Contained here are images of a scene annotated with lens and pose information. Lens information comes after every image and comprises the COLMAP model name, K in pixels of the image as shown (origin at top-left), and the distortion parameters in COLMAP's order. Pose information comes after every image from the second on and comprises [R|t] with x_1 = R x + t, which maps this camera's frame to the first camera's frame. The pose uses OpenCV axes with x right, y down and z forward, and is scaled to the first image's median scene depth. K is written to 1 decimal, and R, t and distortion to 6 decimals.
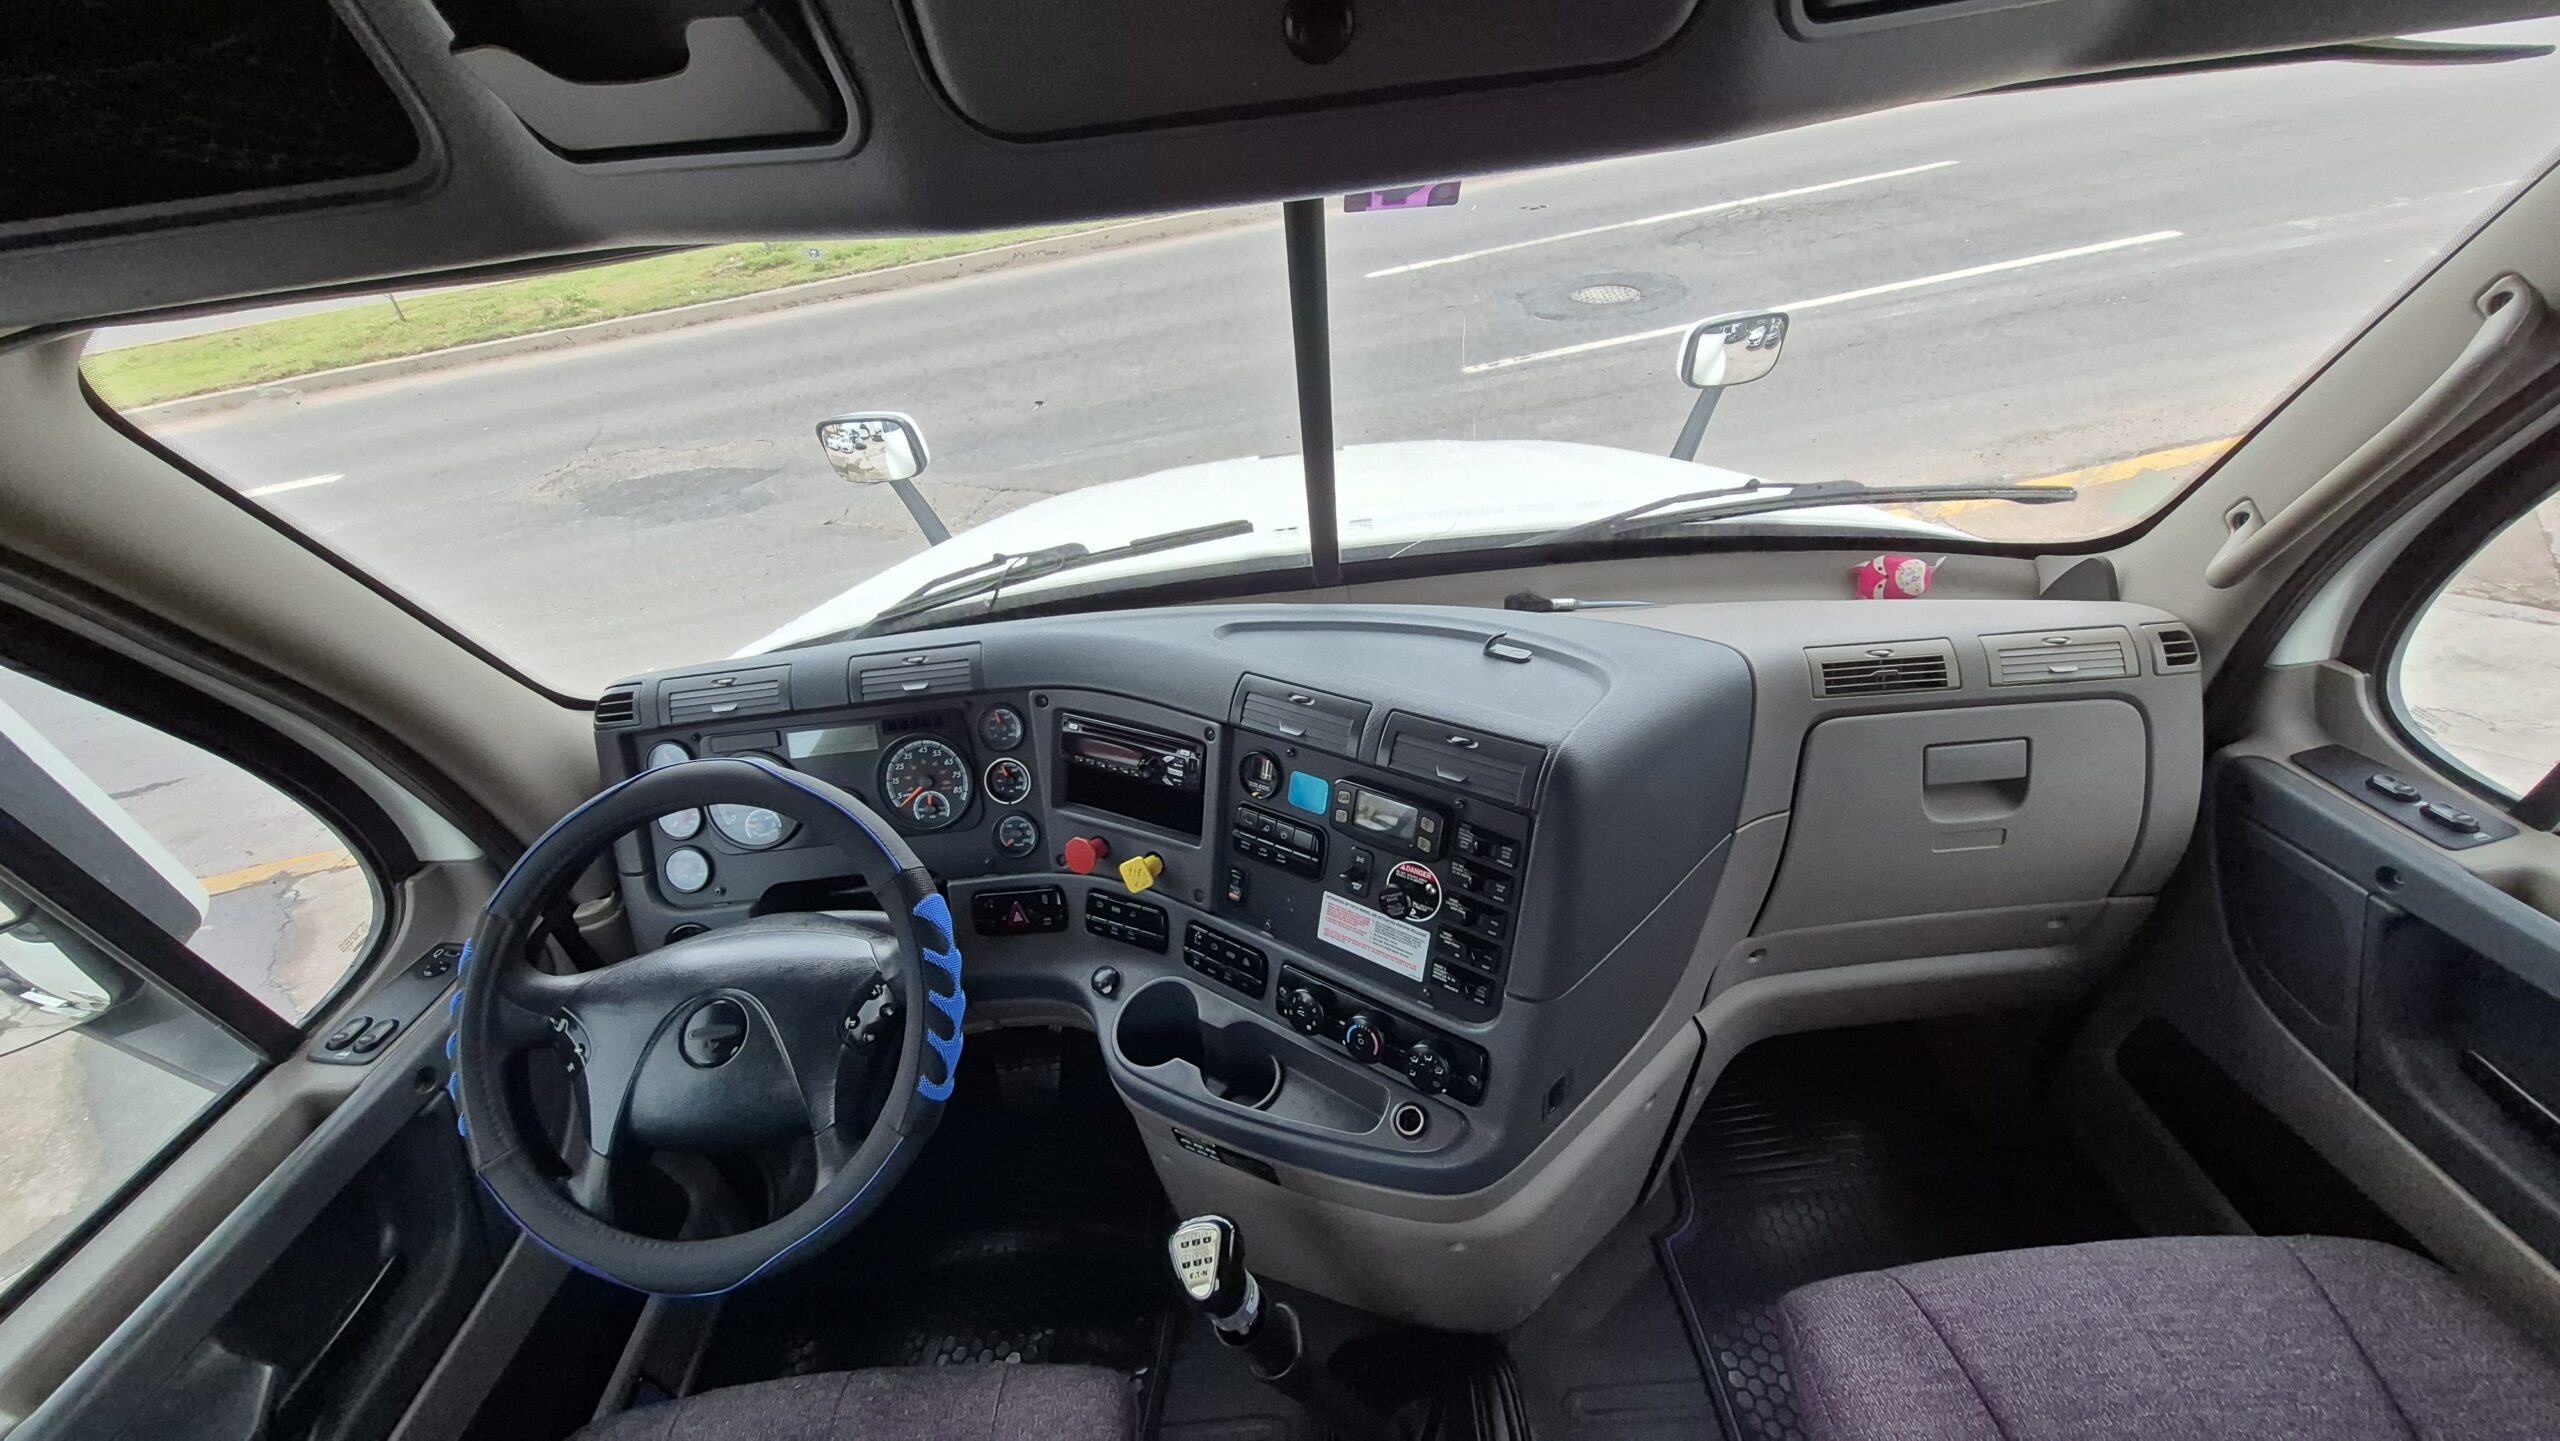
lens RADIAL K [[962.4, 0, 1280.2], [0, 962.4, 720.5], [0, 0, 1]] dist [-0.001112, -0.000031]
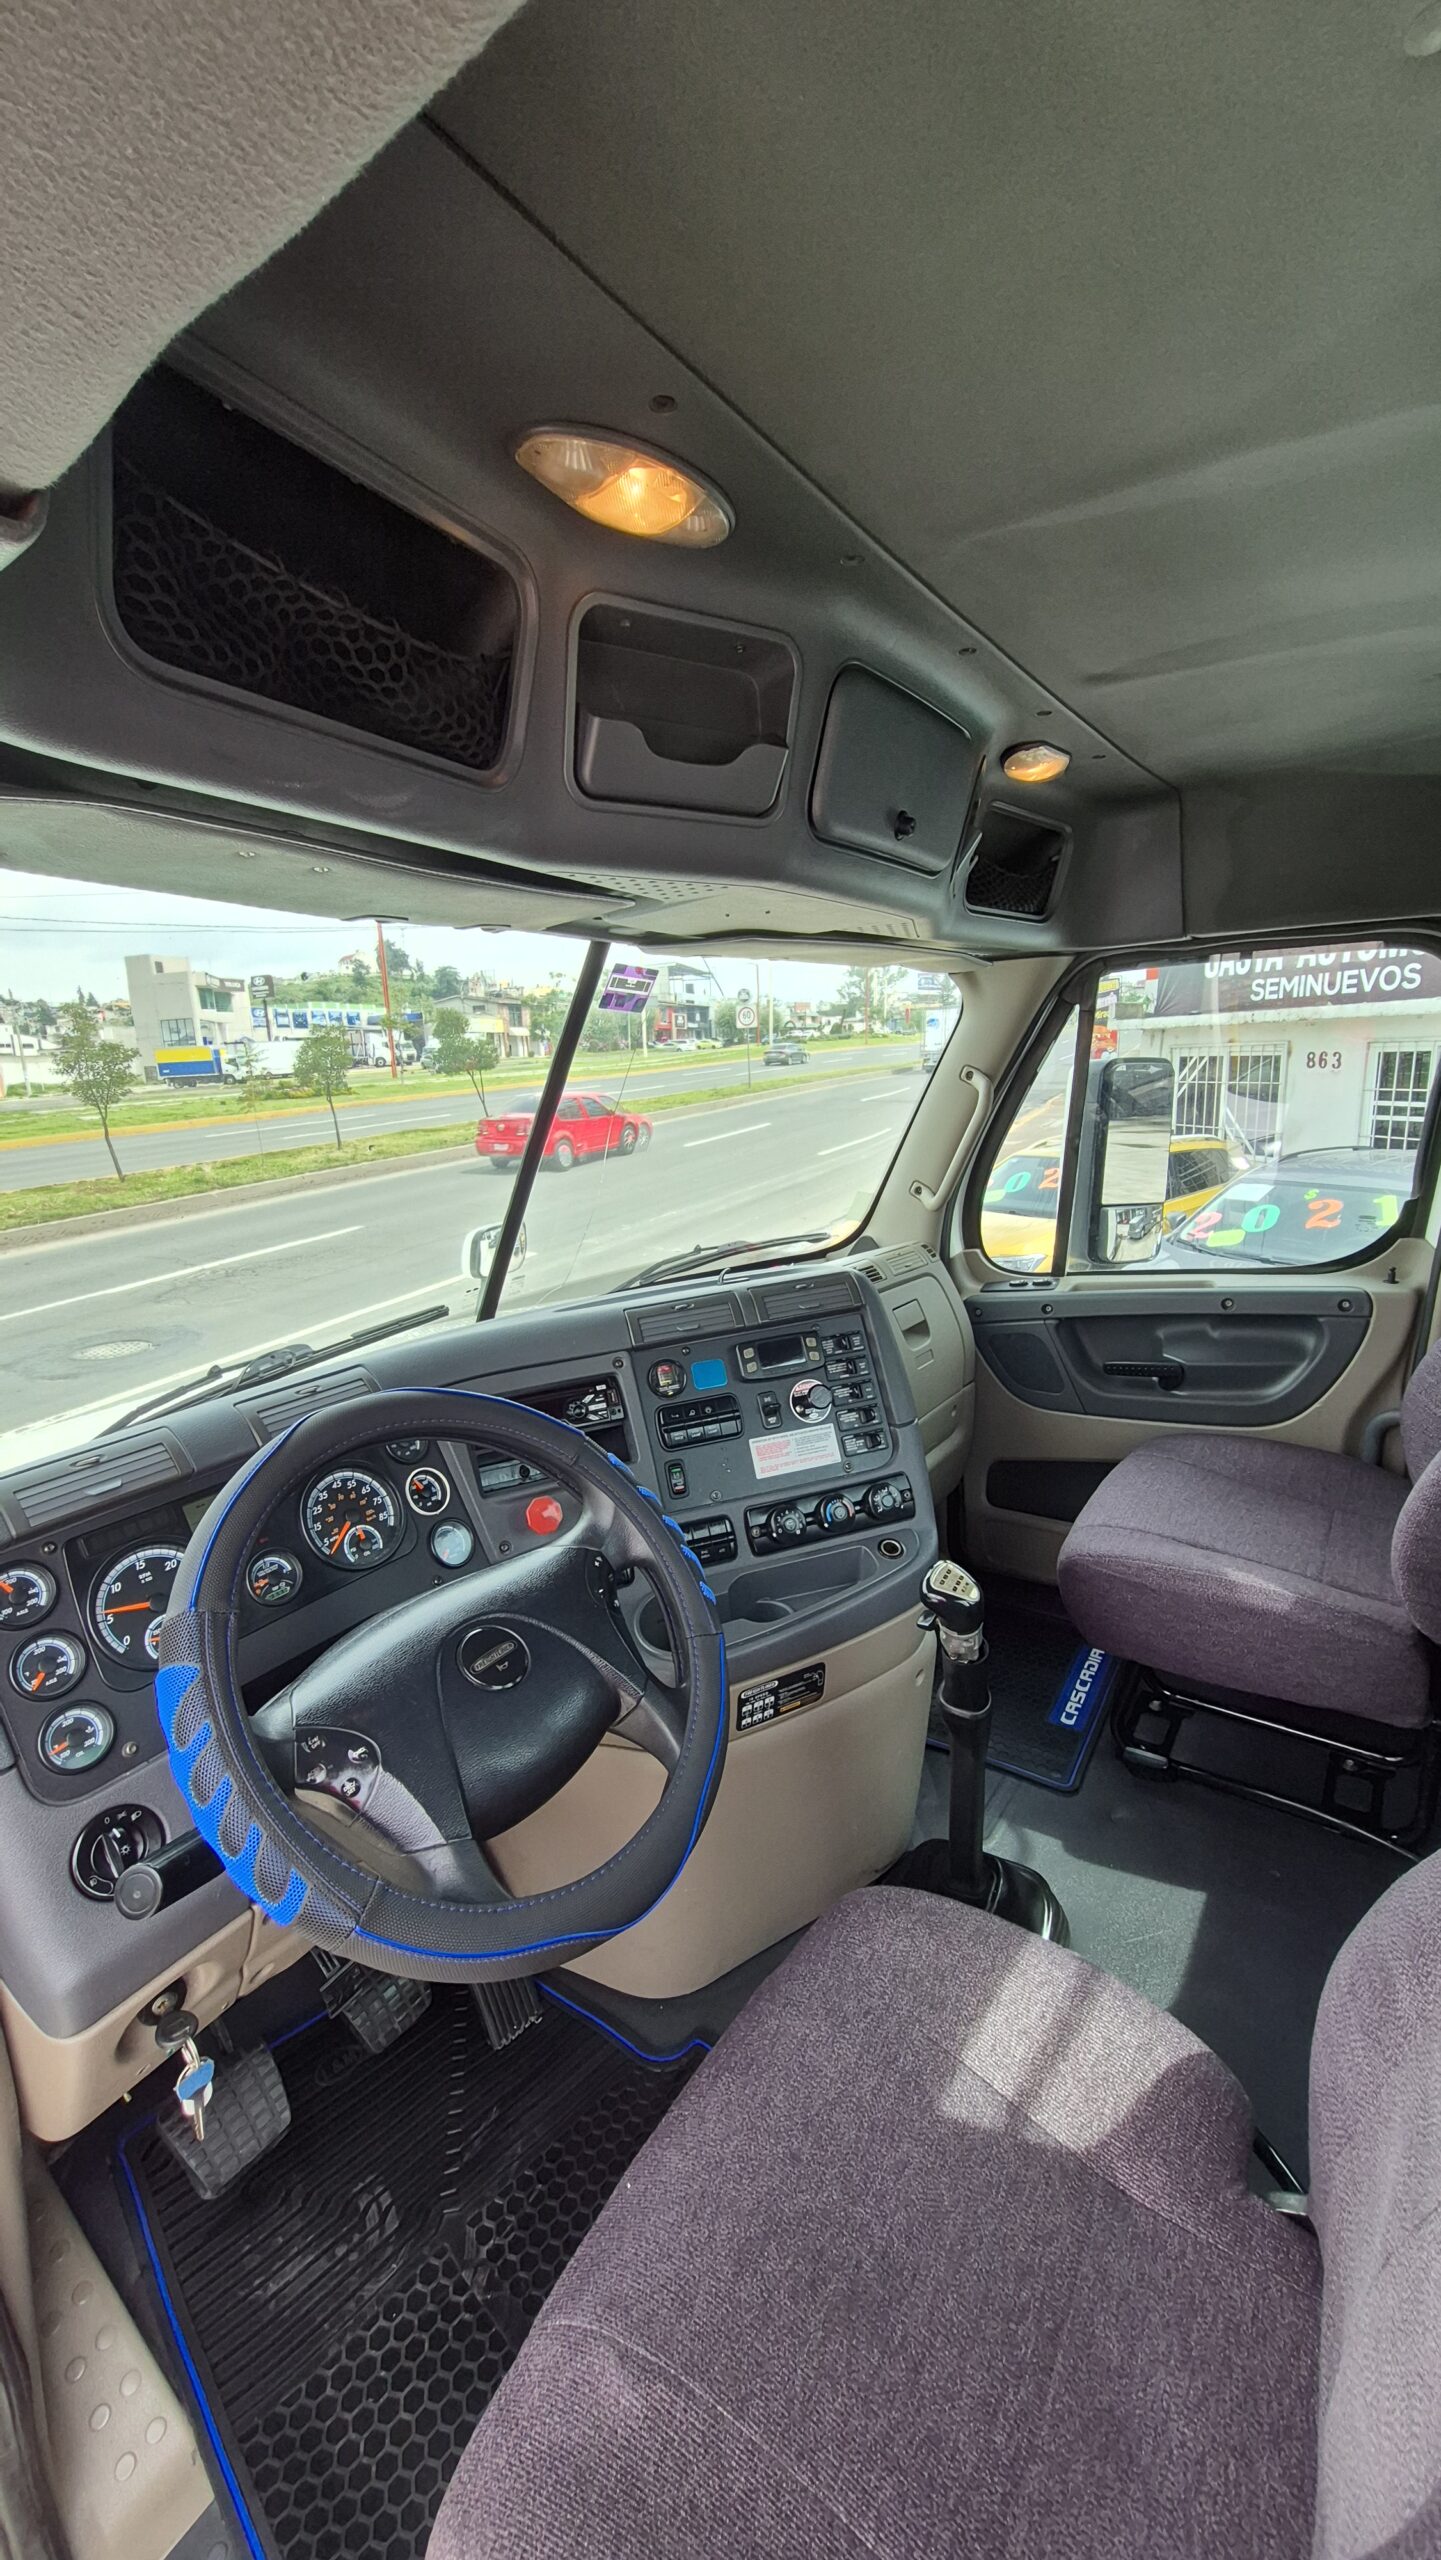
lens RADIAL K [[962.4, 0, 721.2], [0, 962.4, 1280.0], [0, 0, 1]] dist [-0.001112, -0.000031]
pose [[0.618395, -0.103943, 0.778963, -0.837797], [0.449976, 0.859475, -0.242536, 0.249797], [-0.644290, 0.500498, 0.578267, 0.137421]]
